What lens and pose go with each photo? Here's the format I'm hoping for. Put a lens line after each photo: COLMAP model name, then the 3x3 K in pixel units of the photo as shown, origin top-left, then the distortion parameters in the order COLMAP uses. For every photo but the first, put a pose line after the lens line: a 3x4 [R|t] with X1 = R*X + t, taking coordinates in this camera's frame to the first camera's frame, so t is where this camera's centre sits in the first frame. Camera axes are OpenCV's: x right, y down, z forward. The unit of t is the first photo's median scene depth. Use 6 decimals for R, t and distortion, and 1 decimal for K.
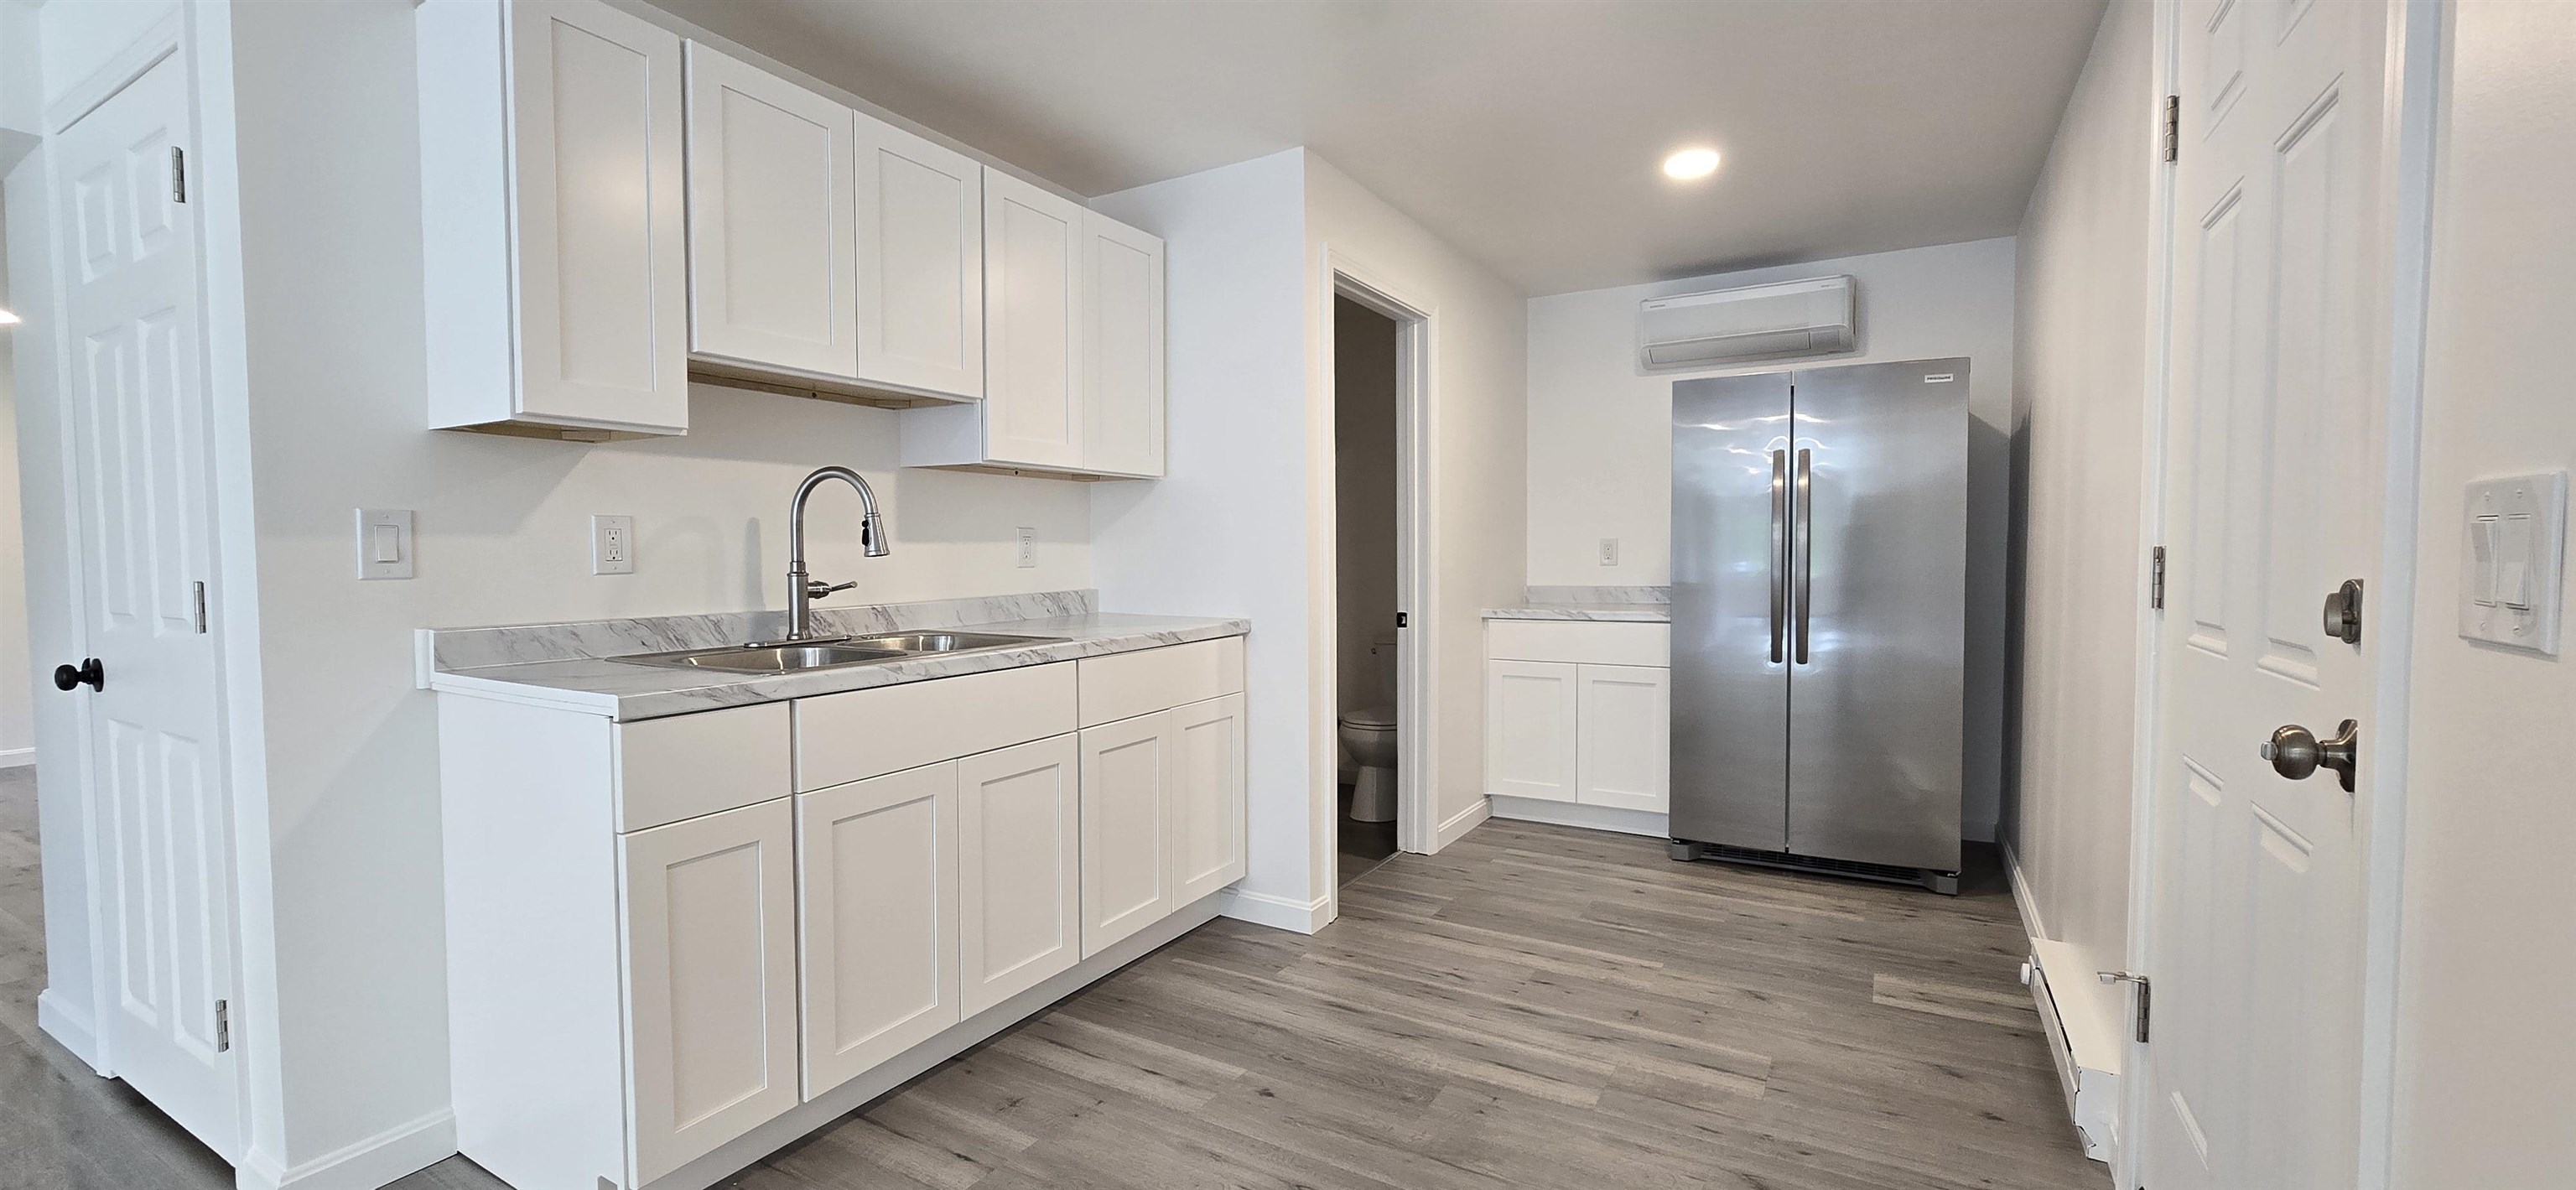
lens RADIAL K [[1047.5, 0, 1288.0], [0, 1047.5, 595.0], [0, 0, 1]] dist [-0.005922, 0.001017]
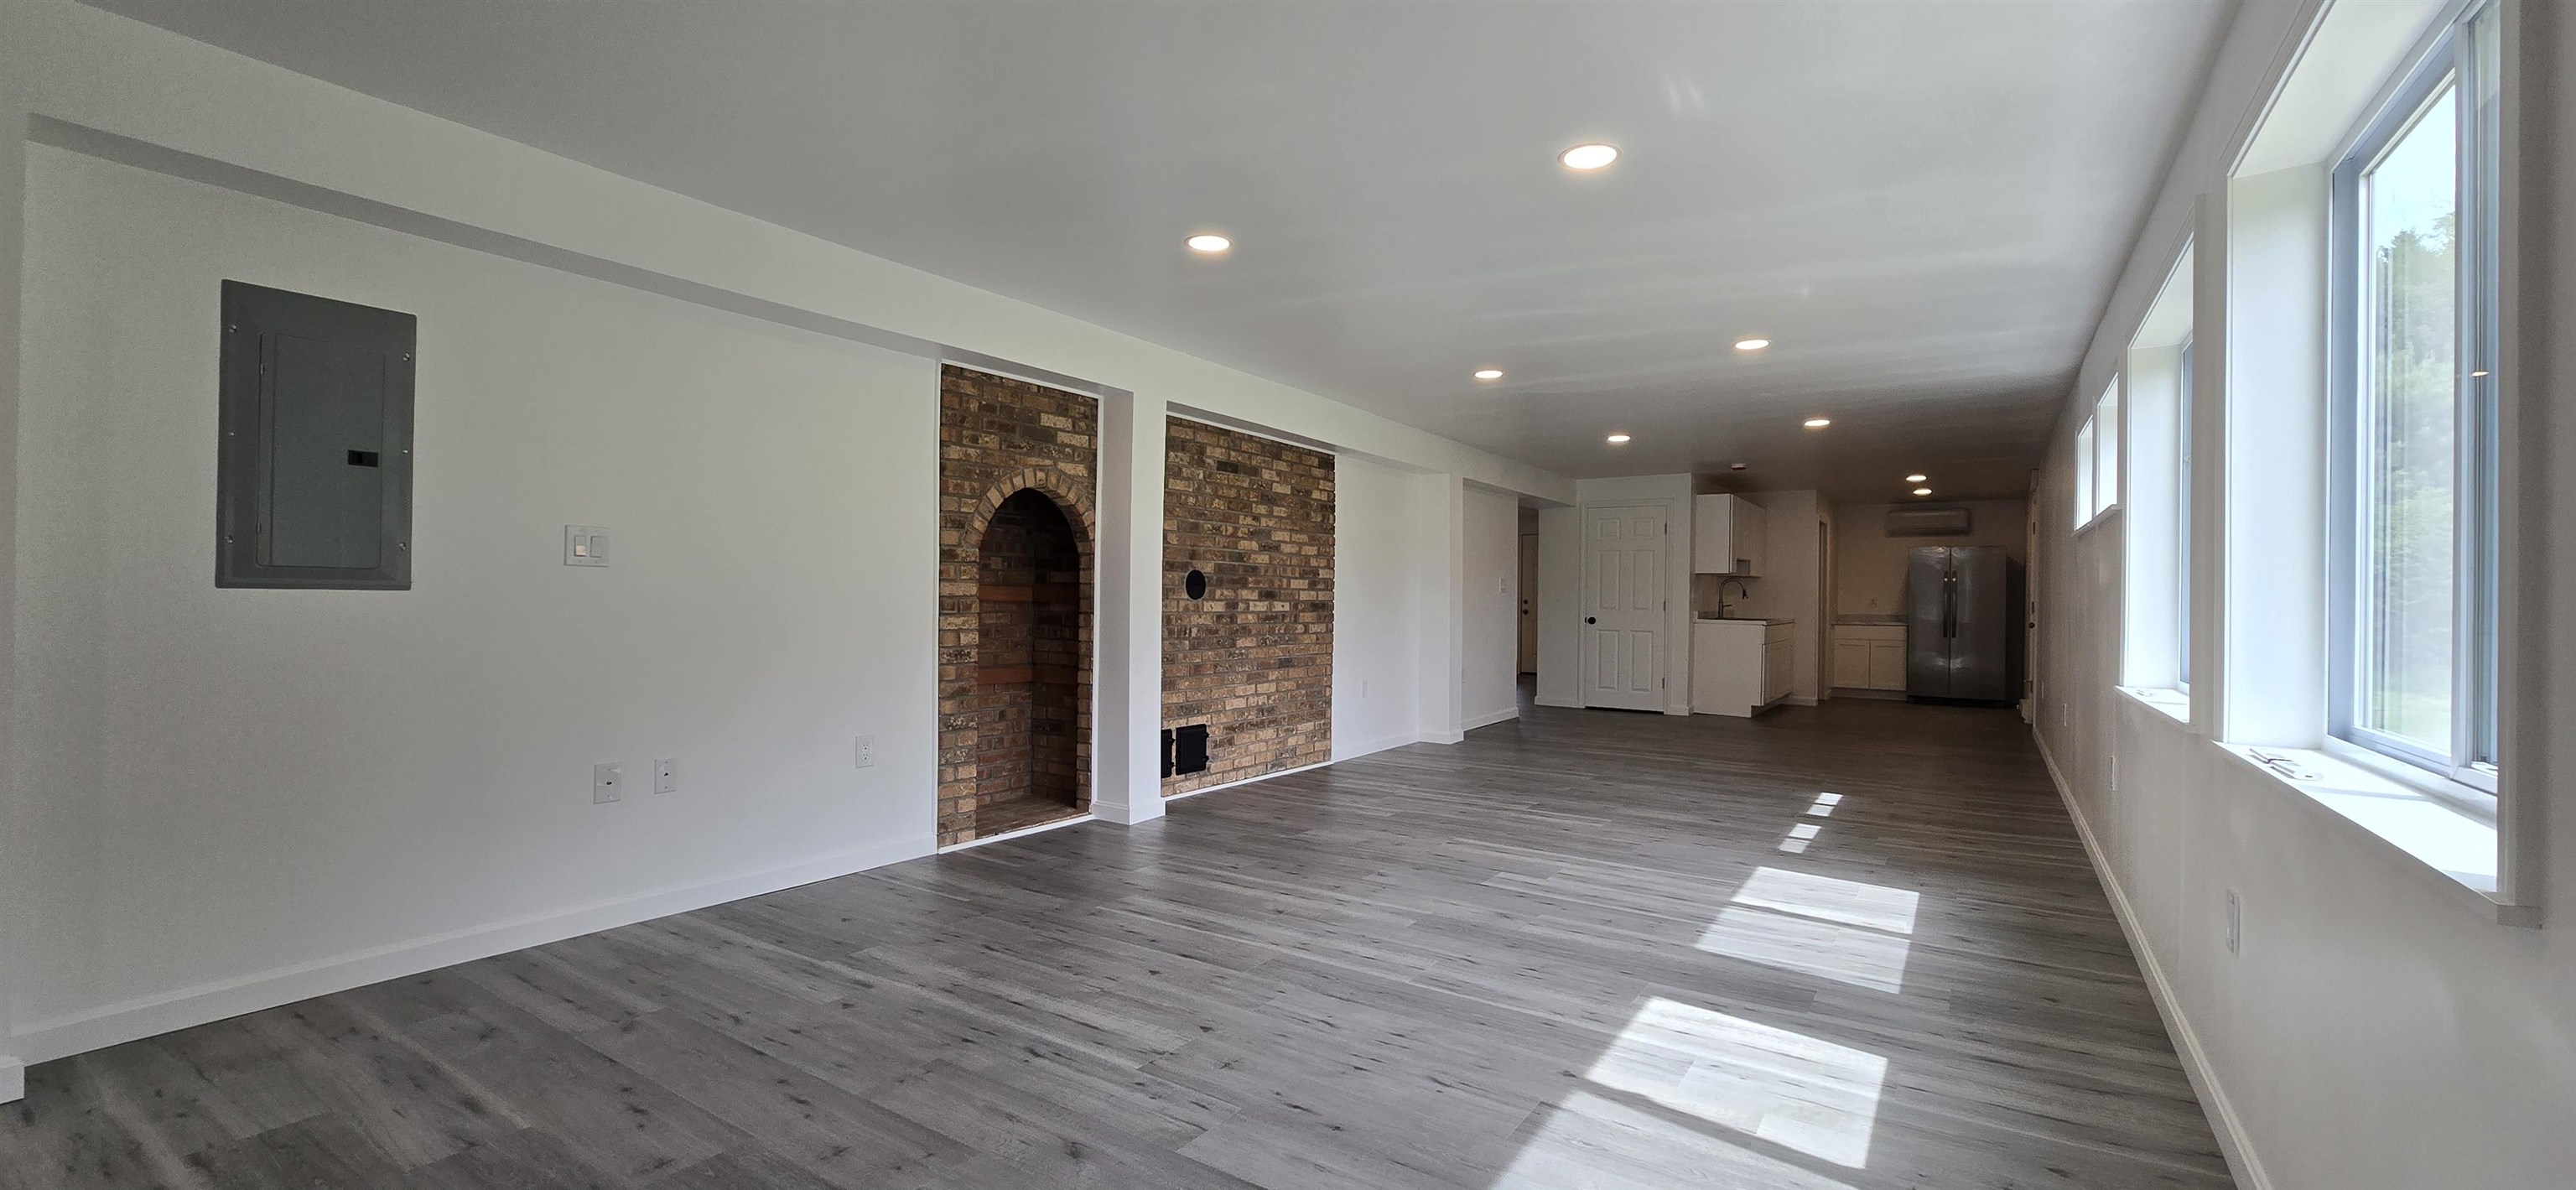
lens RADIAL K [[1047.5, 0, 1288.0], [0, 1047.5, 595.0], [0, 0, 1]] dist [-0.005922, 0.001017]
pose [[0.998256, 0.020368, -0.055409, -1.228685], [-0.022621, 0.998930, -0.040345, 0.099070], [0.054528, 0.041528, 0.997648, -2.069491]]
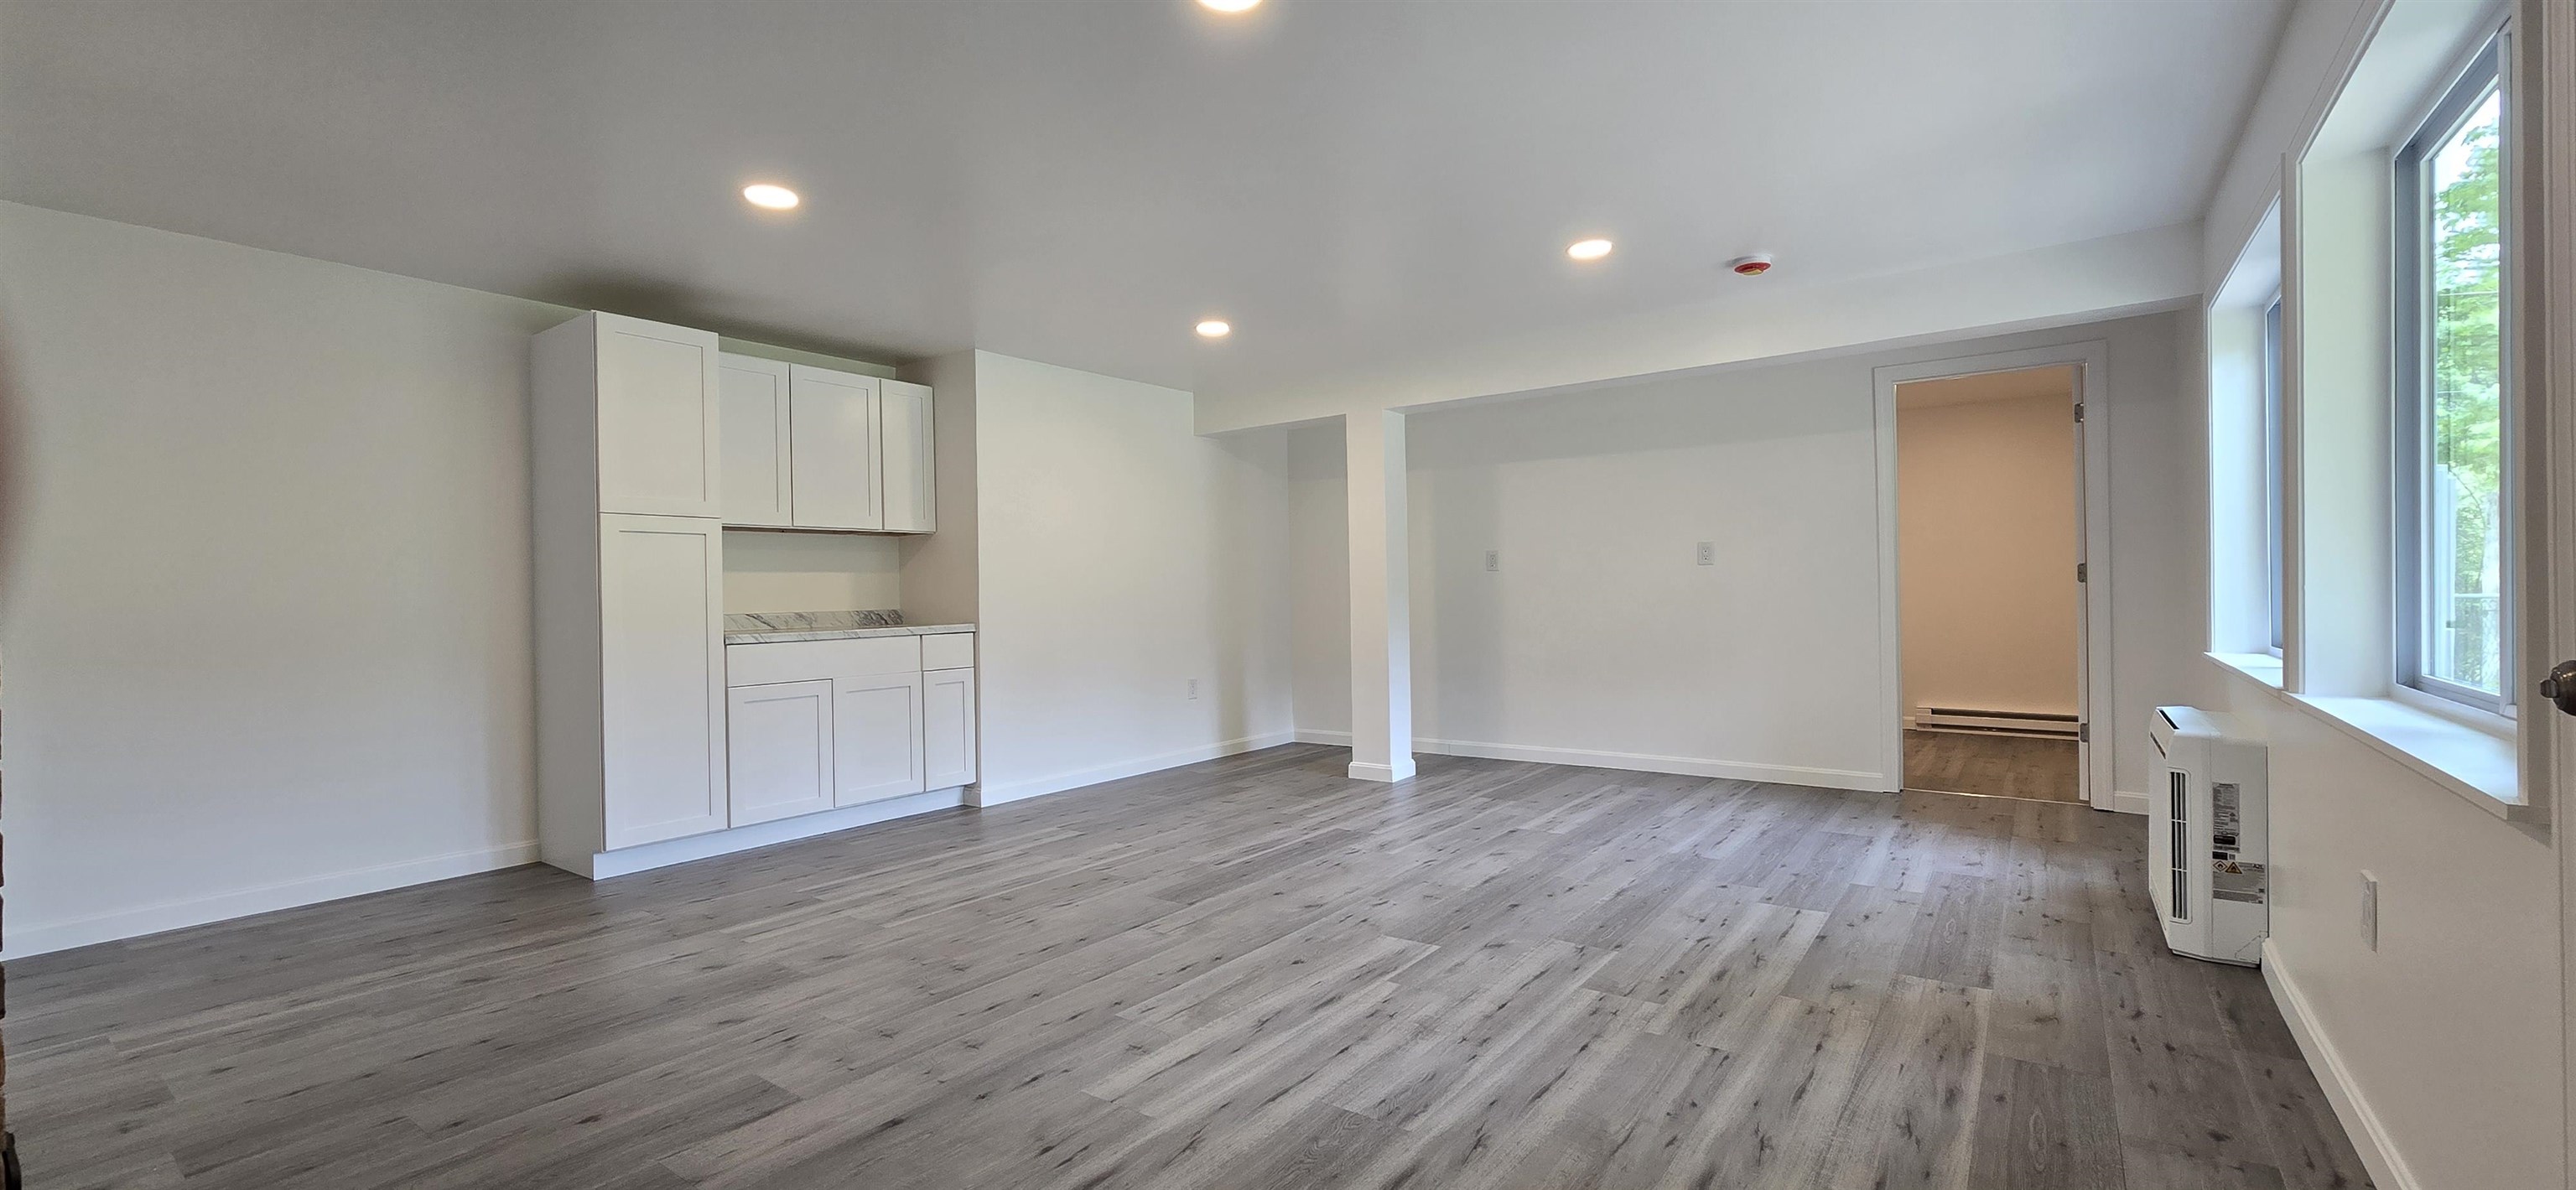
lens RADIAL K [[1047.5, 0, 1288.0], [0, 1047.5, 595.0], [0, 0, 1]] dist [-0.005922, 0.001017]
pose [[0.993769, -0.019282, -0.109775, -1.448492], [0.014810, 0.999033, -0.041405, 0.105761], [0.110467, 0.039521, 0.993094, -2.429097]]
